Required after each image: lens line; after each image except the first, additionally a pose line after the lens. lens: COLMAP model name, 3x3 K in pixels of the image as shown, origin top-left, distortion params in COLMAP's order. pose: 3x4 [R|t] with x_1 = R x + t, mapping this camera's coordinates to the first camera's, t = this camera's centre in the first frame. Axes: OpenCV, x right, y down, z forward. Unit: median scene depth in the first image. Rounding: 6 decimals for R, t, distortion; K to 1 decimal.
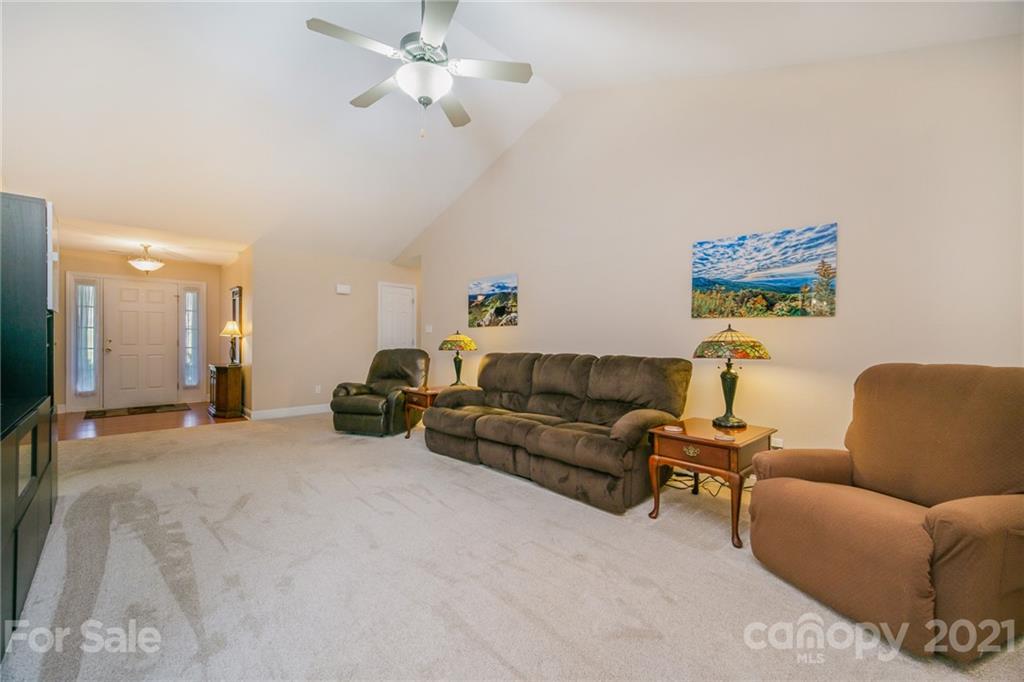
lens RADIAL K [[409.3, 0, 503.7], [0, 409.3, 341.5], [0, 0, 1]] dist [-0.000404, -0.000180]
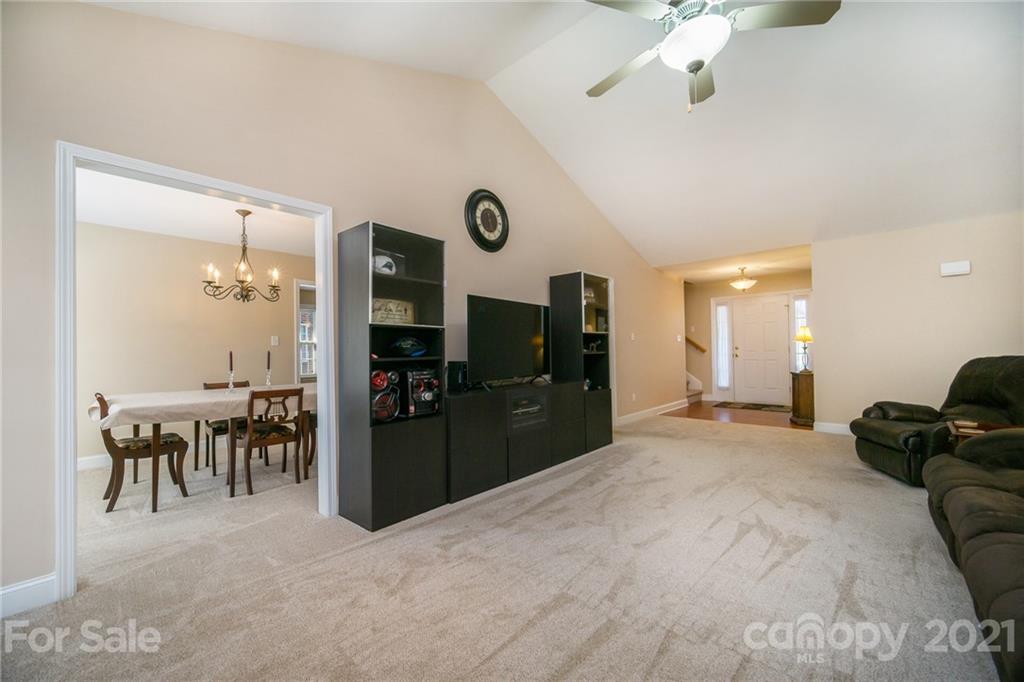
lens RADIAL K [[409.3, 0, 505.0], [0, 409.3, 343.5], [0, 0, 1]] dist [-0.000404, -0.000180]
pose [[0.063917, -0.023429, -0.997680, 0.574872], [0.014984, 0.999634, -0.022515, 0.004292], [0.997843, -0.013510, 0.064245, 0.485729]]
